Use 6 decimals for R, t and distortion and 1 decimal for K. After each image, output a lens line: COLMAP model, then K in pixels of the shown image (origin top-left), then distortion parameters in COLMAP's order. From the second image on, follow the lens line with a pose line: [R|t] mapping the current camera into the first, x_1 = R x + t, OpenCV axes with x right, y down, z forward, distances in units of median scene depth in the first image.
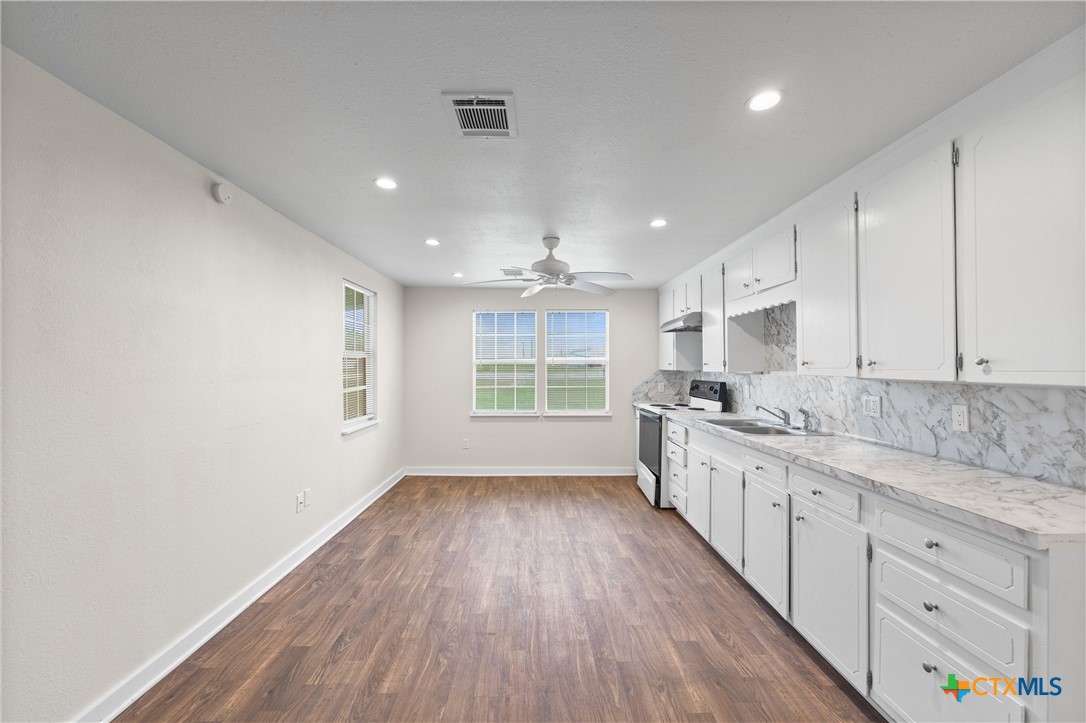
lens RADIAL K [[435.0, 0, 545.4], [0, 435.0, 370.0], [0, 0, 1]] dist [-0.000522, -0.000009]
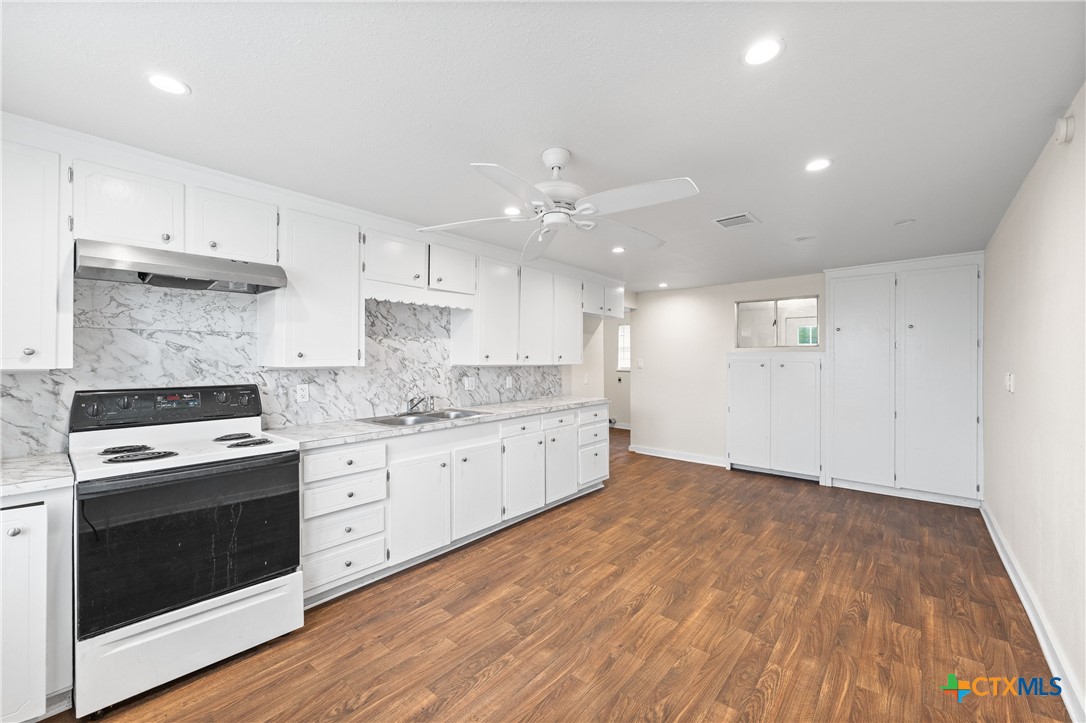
lens RADIAL K [[434.7, 0, 540.9], [0, 434.7, 359.3], [0, 0, 1]] dist [-0.000735, 0.000113]
pose [[-0.739788, 0.003206, 0.672833, -0.584316], [0.008550, 0.999953, 0.004637, -0.013179], [-0.672786, 0.009183, -0.739780, 2.221388]]
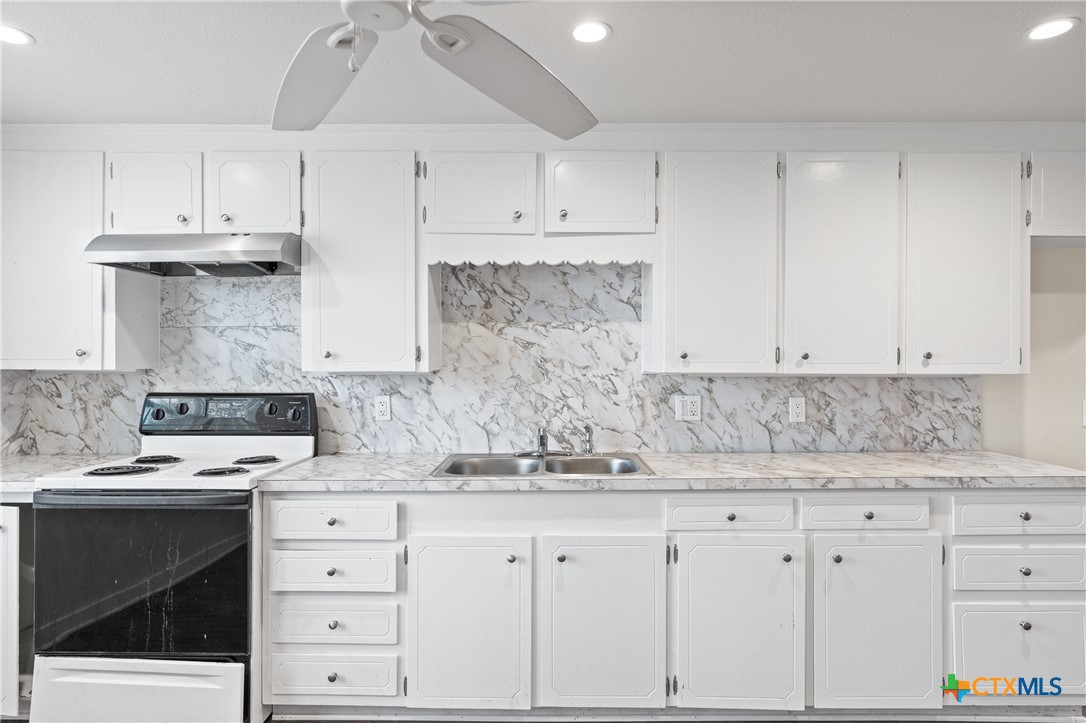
lens RADIAL K [[623.7, 0, 543.0], [0, 623.7, 361.5], [0, 0, 1]] dist [0.000573, 0.000941]
pose [[0.035715, -0.003278, 0.999357, -0.488138], [0.007897, 0.999964, 0.002998, -0.012227], [-0.999331, 0.007785, 0.035739, 1.358263]]
